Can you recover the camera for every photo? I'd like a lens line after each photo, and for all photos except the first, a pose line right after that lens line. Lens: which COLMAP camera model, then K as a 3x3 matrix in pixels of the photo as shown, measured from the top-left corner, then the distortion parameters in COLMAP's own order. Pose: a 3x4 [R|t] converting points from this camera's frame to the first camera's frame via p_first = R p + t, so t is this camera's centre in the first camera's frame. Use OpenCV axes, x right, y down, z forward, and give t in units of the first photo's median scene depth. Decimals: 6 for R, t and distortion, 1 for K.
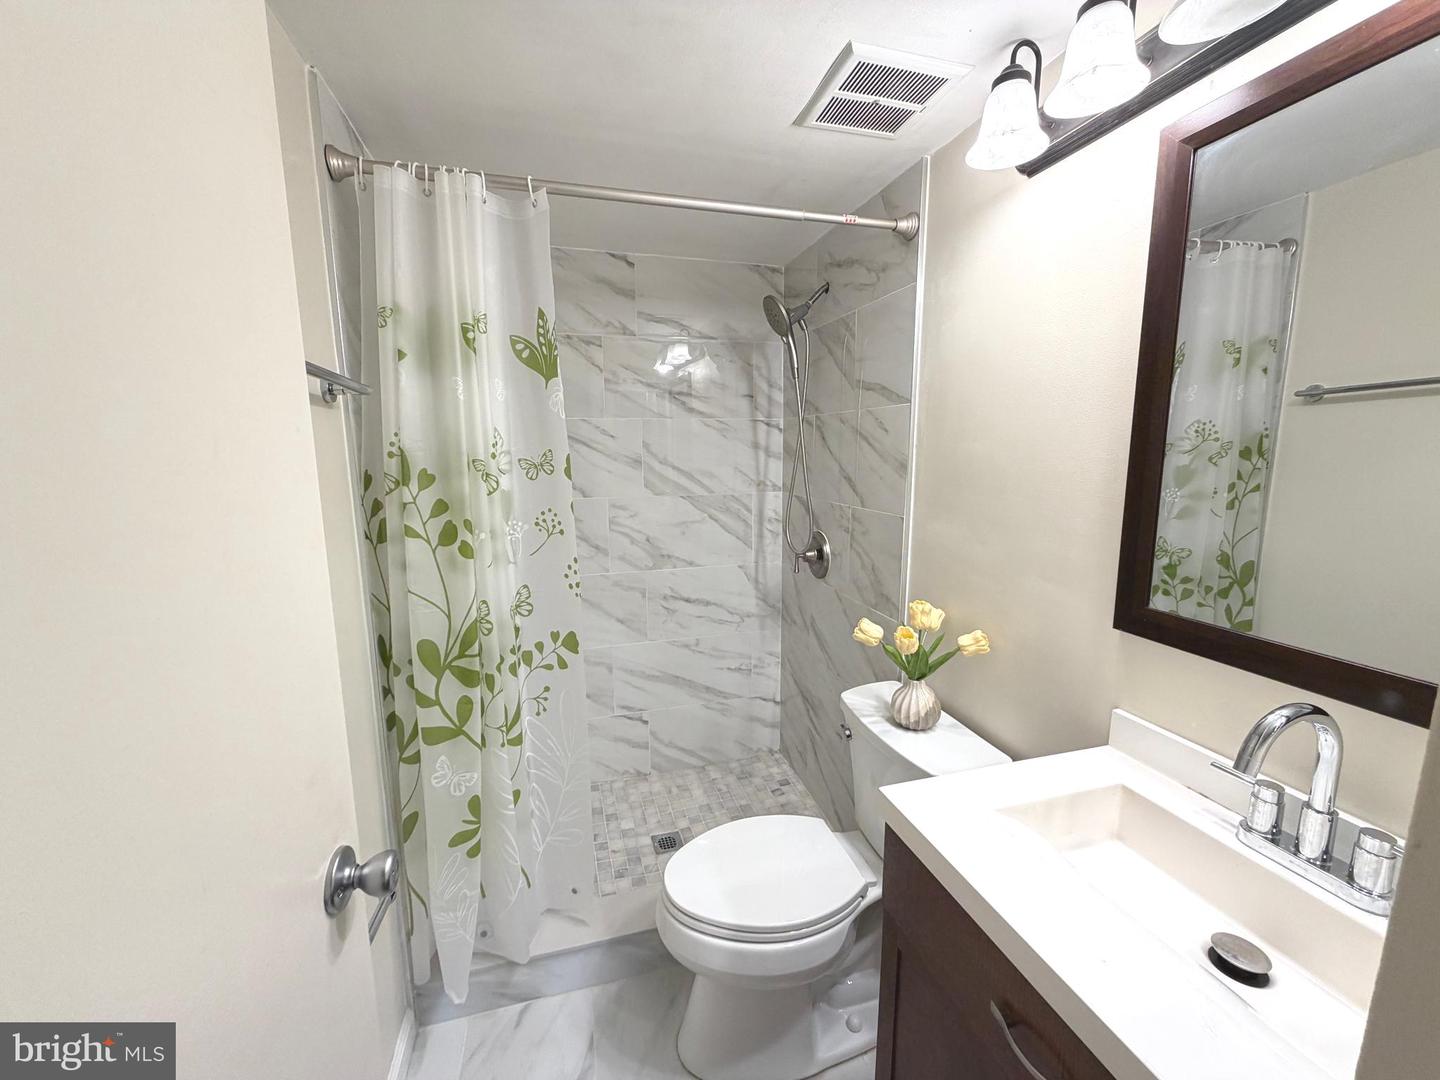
lens RADIAL K [[569.4, 0, 719.3], [0, 569.4, 540.8], [0, 0, 1]] dist [0.002365, -0.000156]
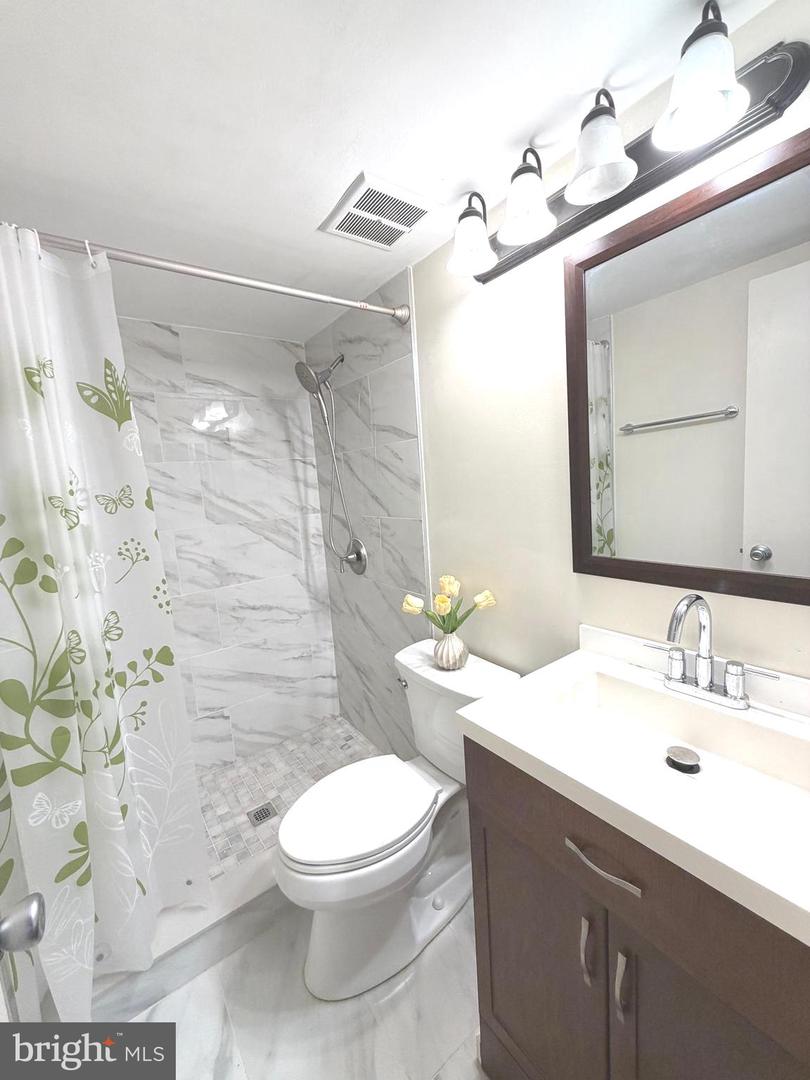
lens RADIAL K [[427.1, 0, 403.9], [0, 427.1, 535.2], [0, 0, 1]] dist [0.002365, -0.000156]
pose [[0.935062, -0.102466, 0.339352, -0.088833], [0.118724, 0.992548, -0.027438, 0.023101], [-0.334011, 0.065946, 0.940259, 0.045519]]
